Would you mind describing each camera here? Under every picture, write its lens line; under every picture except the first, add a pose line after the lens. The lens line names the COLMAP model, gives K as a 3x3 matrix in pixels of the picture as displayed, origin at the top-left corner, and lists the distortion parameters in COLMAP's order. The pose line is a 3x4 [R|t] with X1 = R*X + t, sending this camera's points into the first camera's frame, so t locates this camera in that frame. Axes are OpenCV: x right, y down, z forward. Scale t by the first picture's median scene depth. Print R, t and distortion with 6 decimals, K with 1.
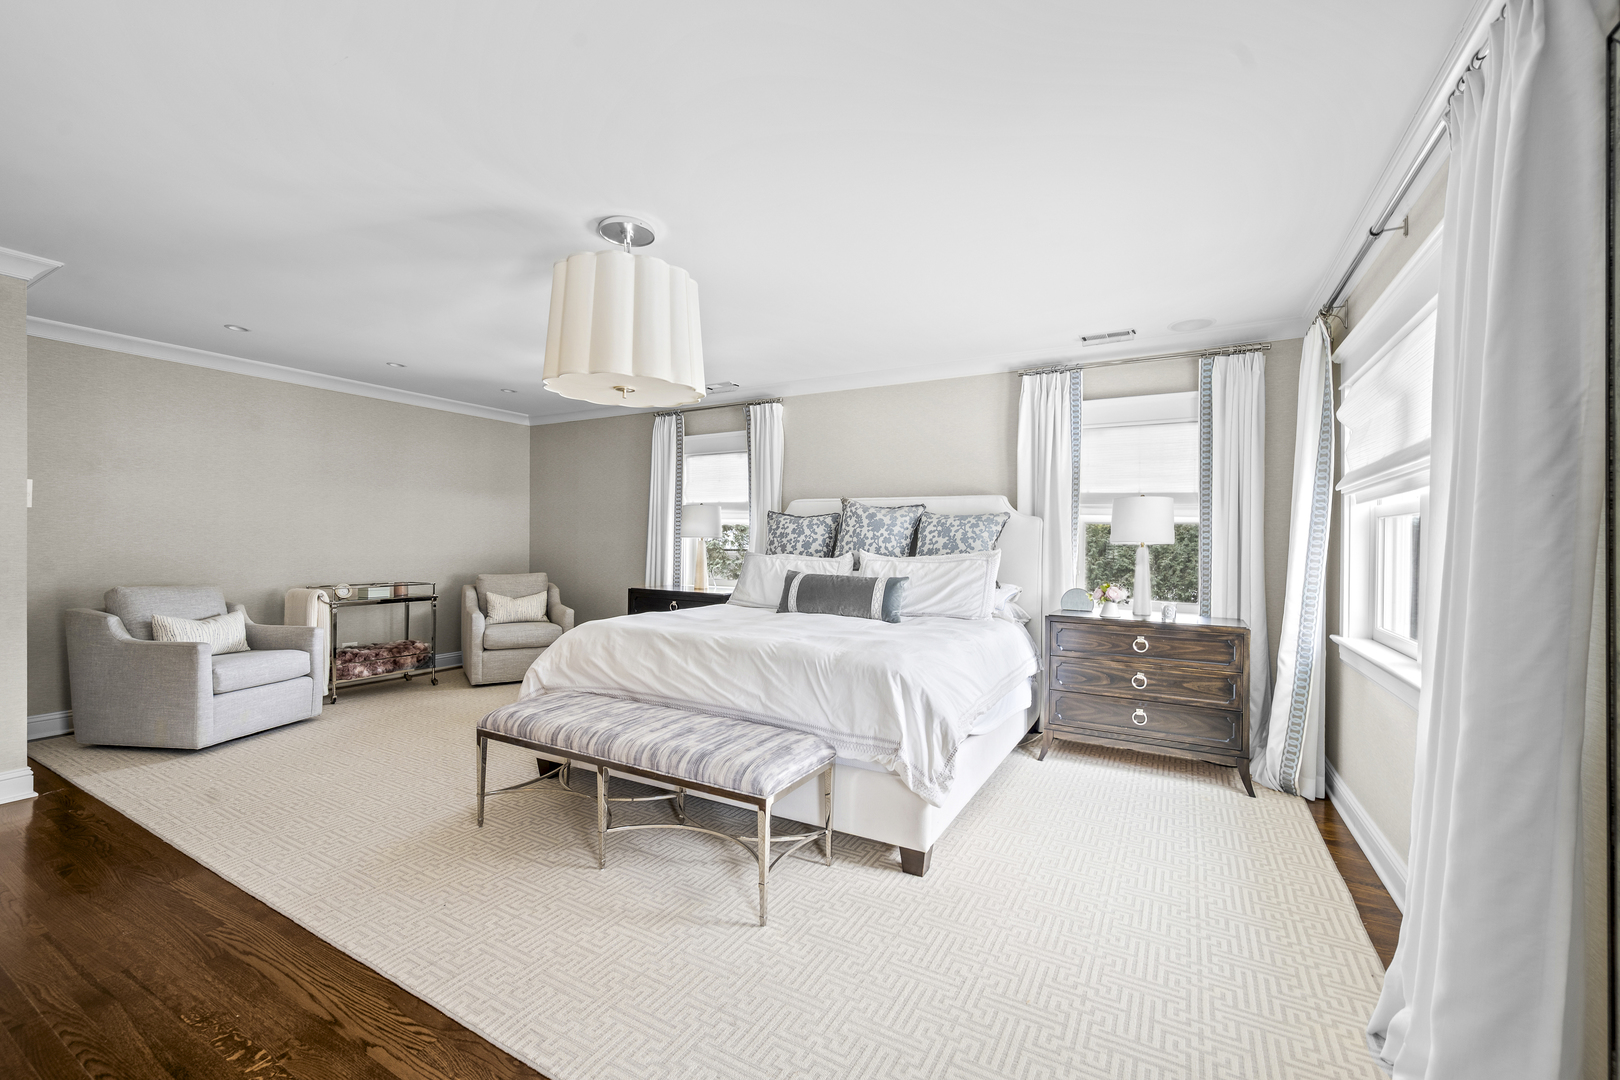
lens RADIAL K [[646.2, 0, 808.0], [0, 646.2, 557.0], [0, 0, 1]] dist [-0.002506, -0.001280]
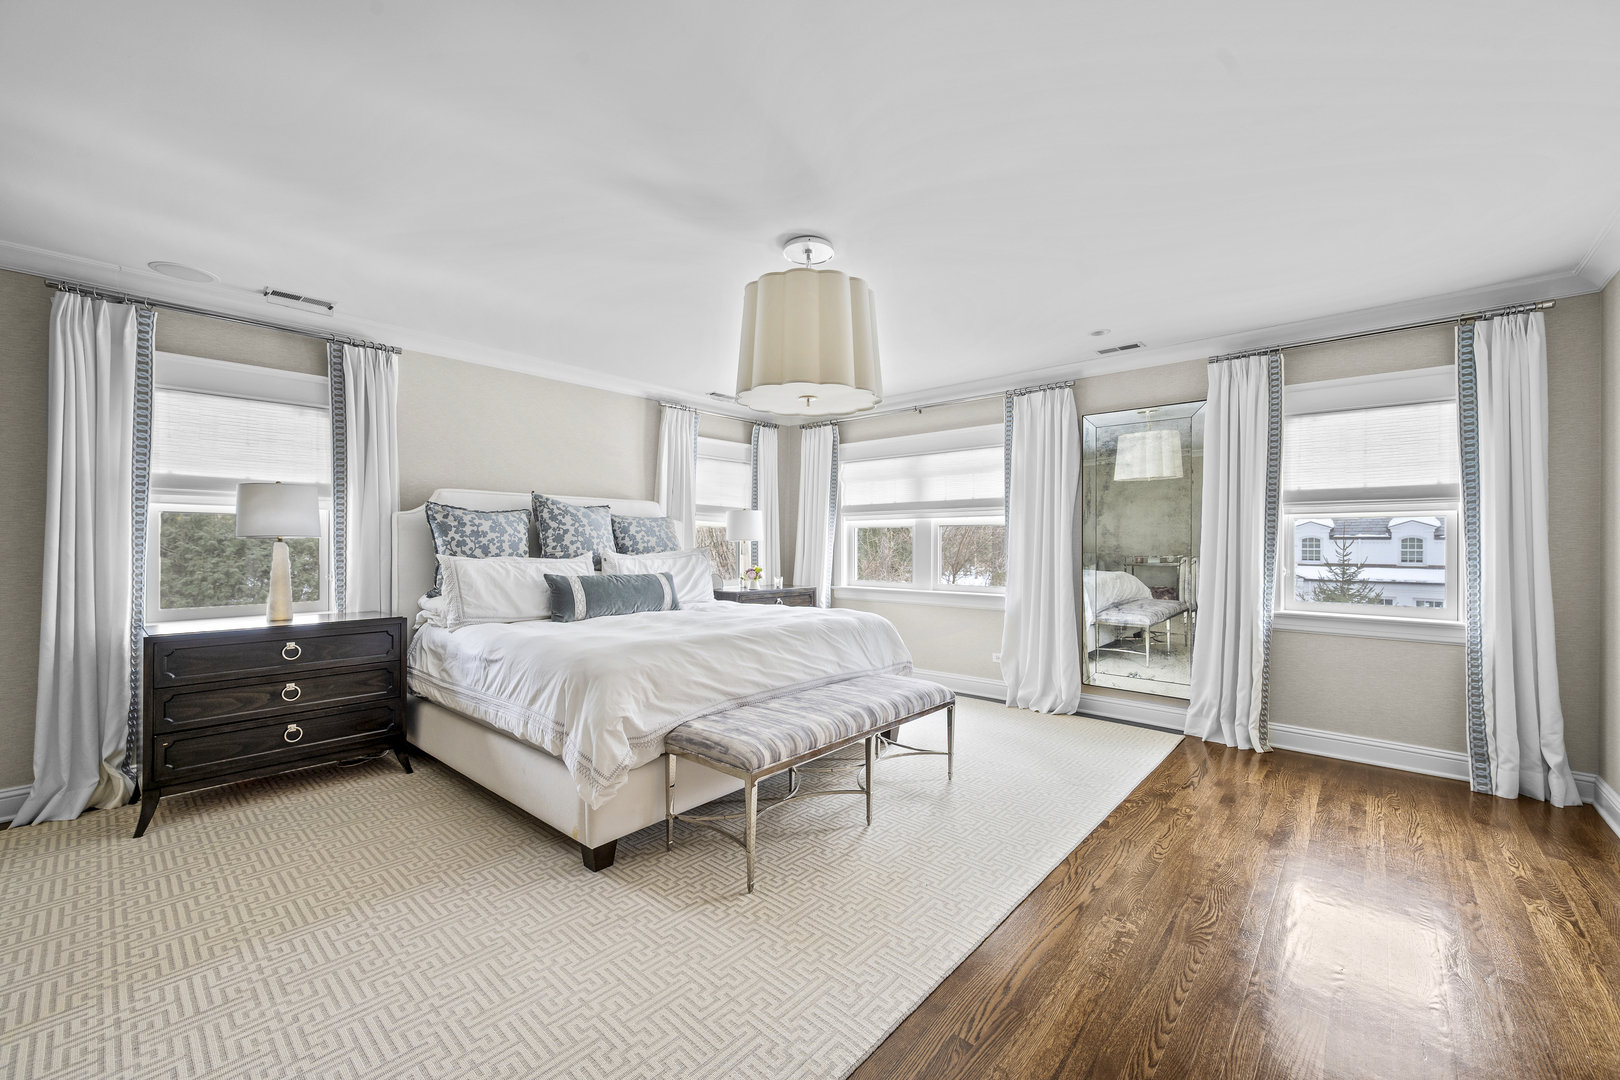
lens RADIAL K [[646.2, 0, 803.8], [0, 646.2, 534.5], [0, 0, 1]] dist [-0.002506, -0.001280]
pose [[0.214936, -0.000632, 0.976628, -0.796629], [0.024336, 0.999693, -0.004709, -0.020577], [-0.976325, 0.024780, 0.214886, 0.460949]]
